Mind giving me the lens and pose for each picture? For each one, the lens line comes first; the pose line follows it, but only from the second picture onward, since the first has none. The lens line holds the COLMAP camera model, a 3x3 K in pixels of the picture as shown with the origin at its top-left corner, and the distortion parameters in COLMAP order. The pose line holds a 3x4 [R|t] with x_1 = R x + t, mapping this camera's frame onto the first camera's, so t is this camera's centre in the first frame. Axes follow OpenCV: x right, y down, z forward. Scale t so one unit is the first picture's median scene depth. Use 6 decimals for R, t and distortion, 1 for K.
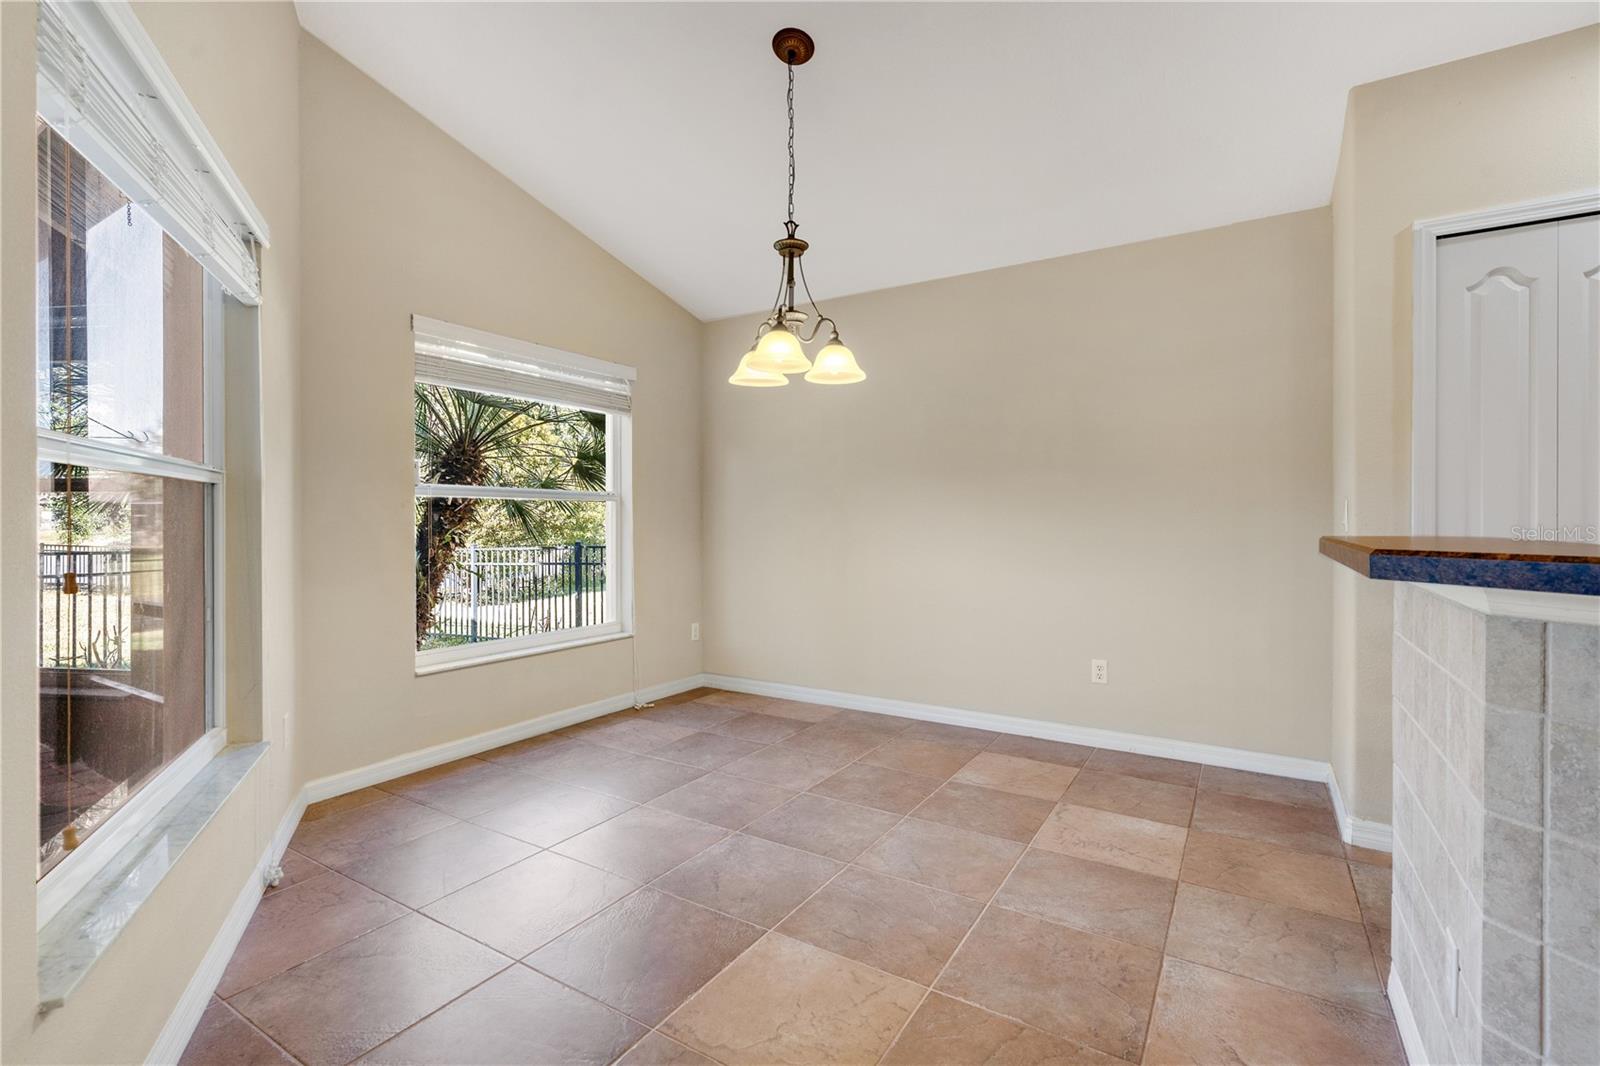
lens RADIAL K [[729.7, 0, 793.0], [0, 729.7, 521.4], [0, 0, 1]] dist [-0.003250, -0.000019]
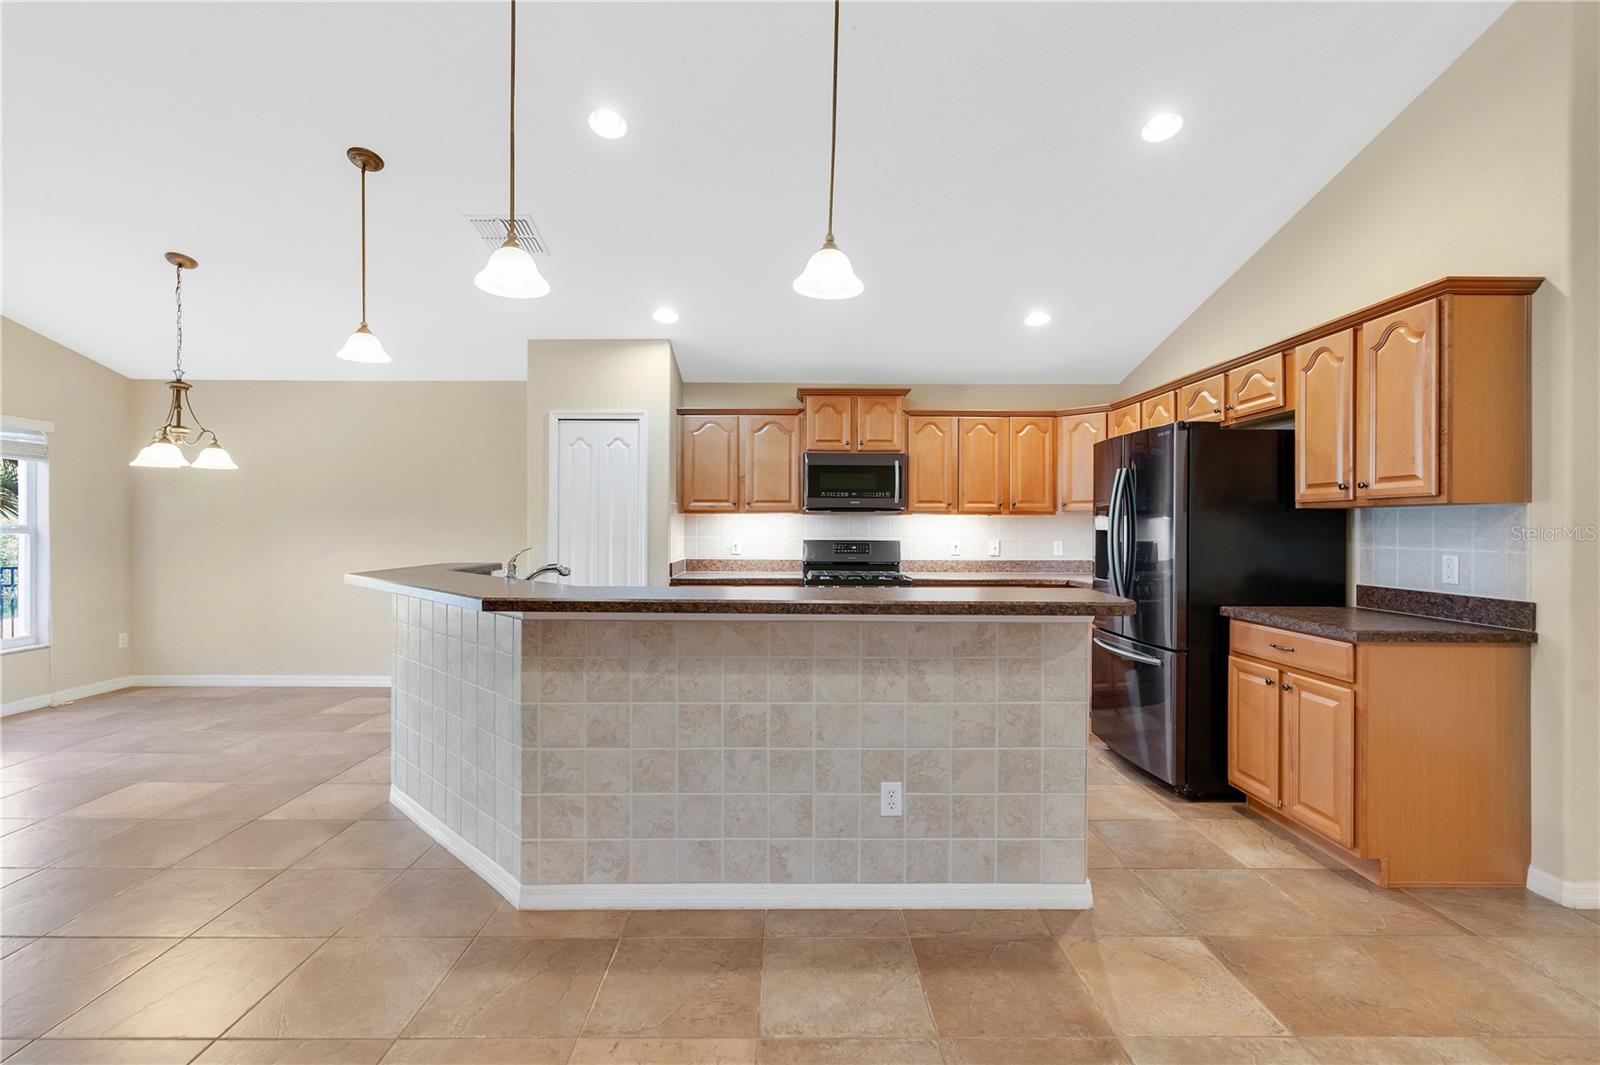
lens RADIAL K [[733.4, 0, 785.7], [0, 733.4, 527.8], [0, 0, 1]] dist [-0.003965, 0.000869]
pose [[0.848627, 0.002479, 0.528987, 0.214615], [-0.003282, 0.999994, 0.000579, -0.052068], [-0.528982, -0.002228, 0.848630, -0.825548]]
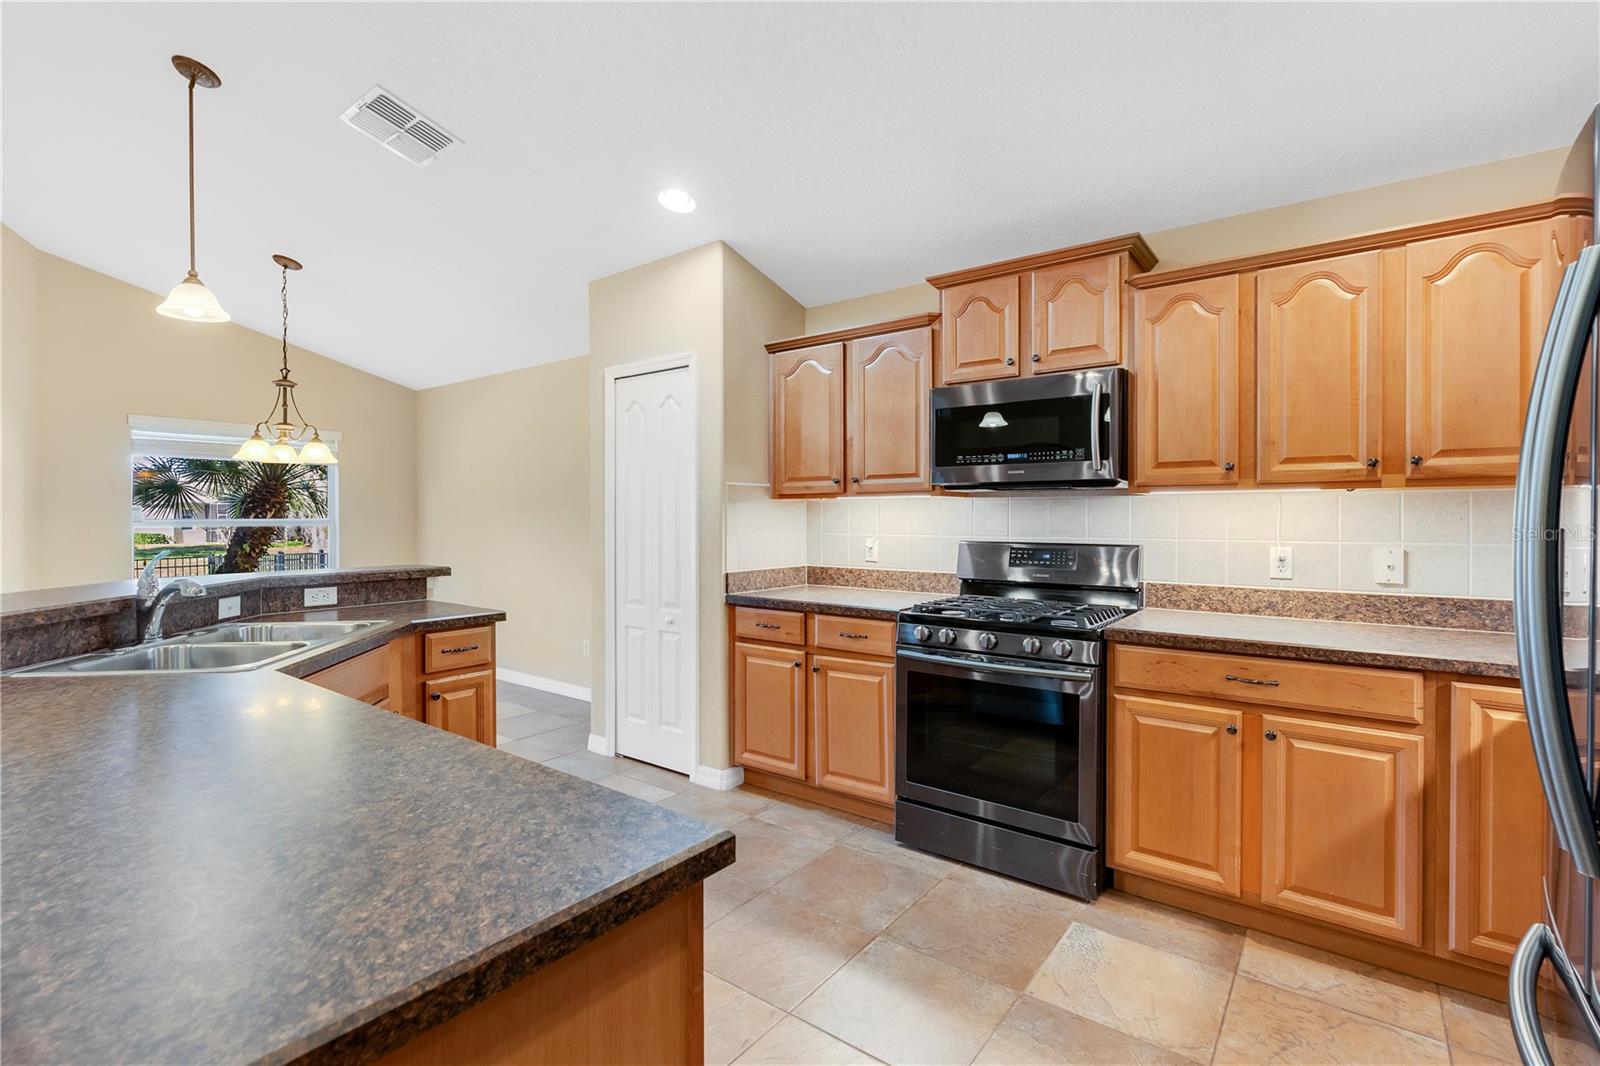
lens RADIAL K [[729.7, 0, 793.0], [0, 729.7, 521.4], [0, 0, 1]] dist [-0.003250, -0.000019]
pose [[0.995402, 0.000077, -0.095788, 0.999013], [0.000422, 0.999986, 0.005185, -0.054583], [0.095788, -0.005201, 0.995388, -0.416471]]
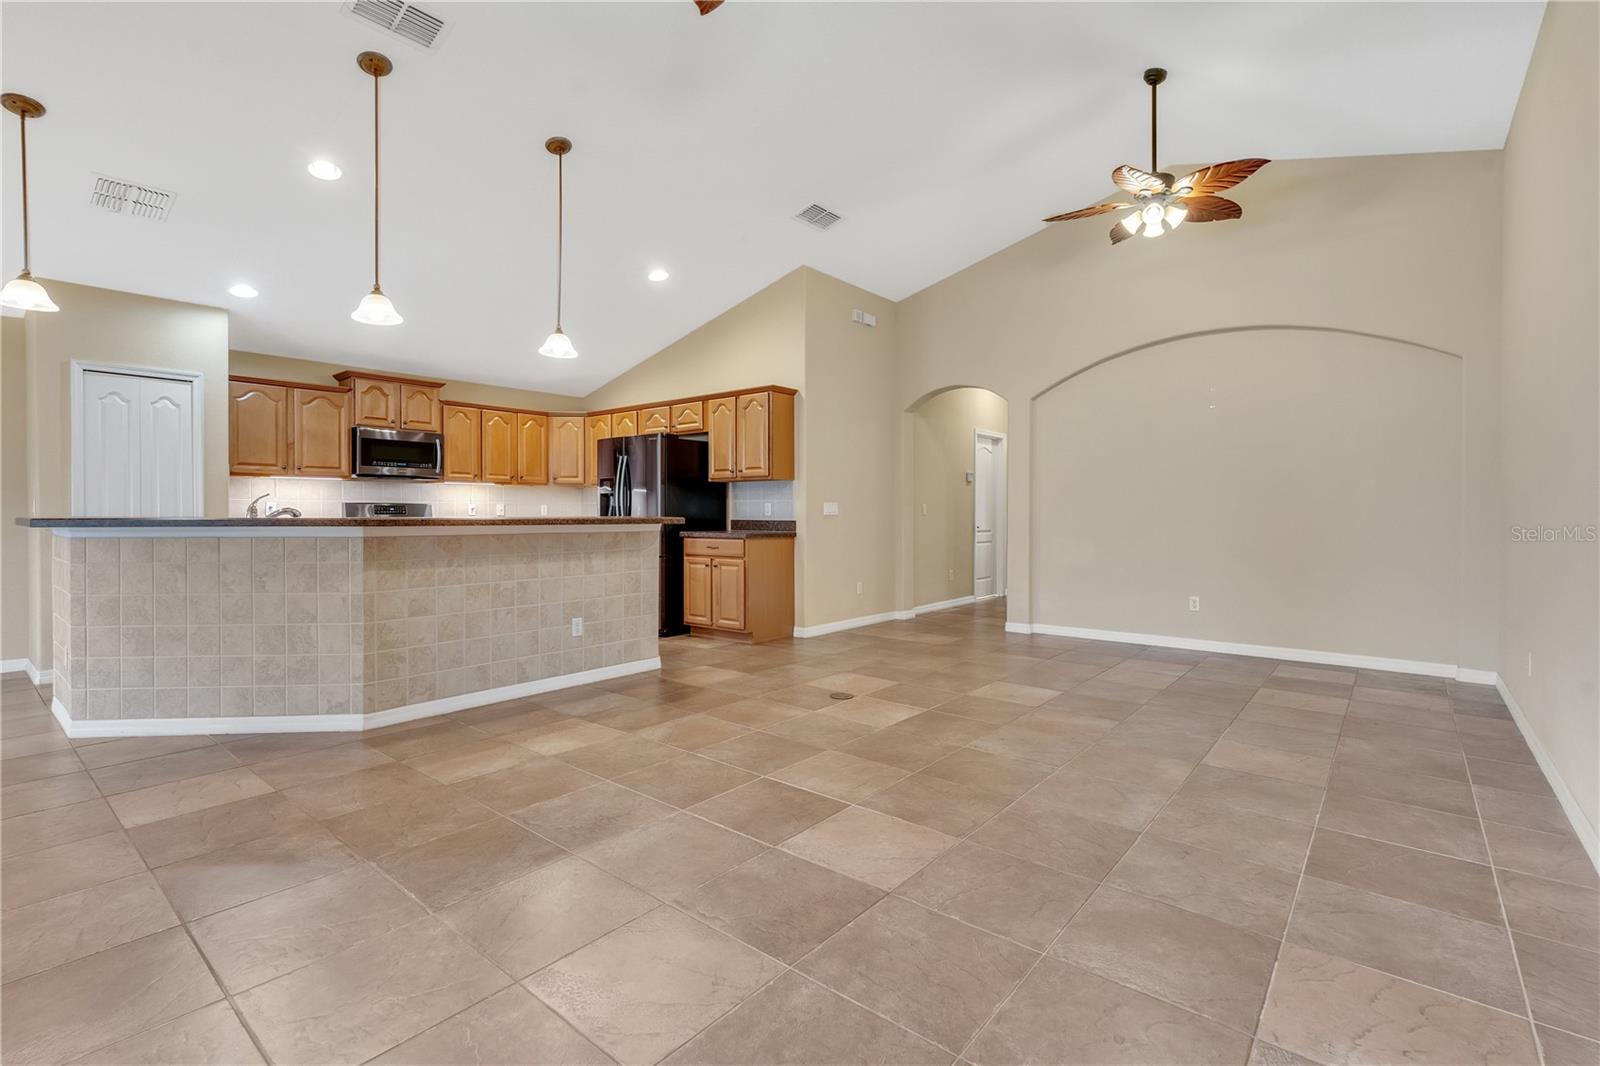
lens RADIAL K [[740.2, 0, 795.8], [0, 740.2, 522.6], [0, 0, 1]] dist [-0.002419, 0.000283]
pose [[0.139793, -0.013014, 0.990095, -0.602192], [0.000072, 0.999914, 0.013133, 0.003324], [-0.990181, -0.001764, 0.139782, -0.859072]]
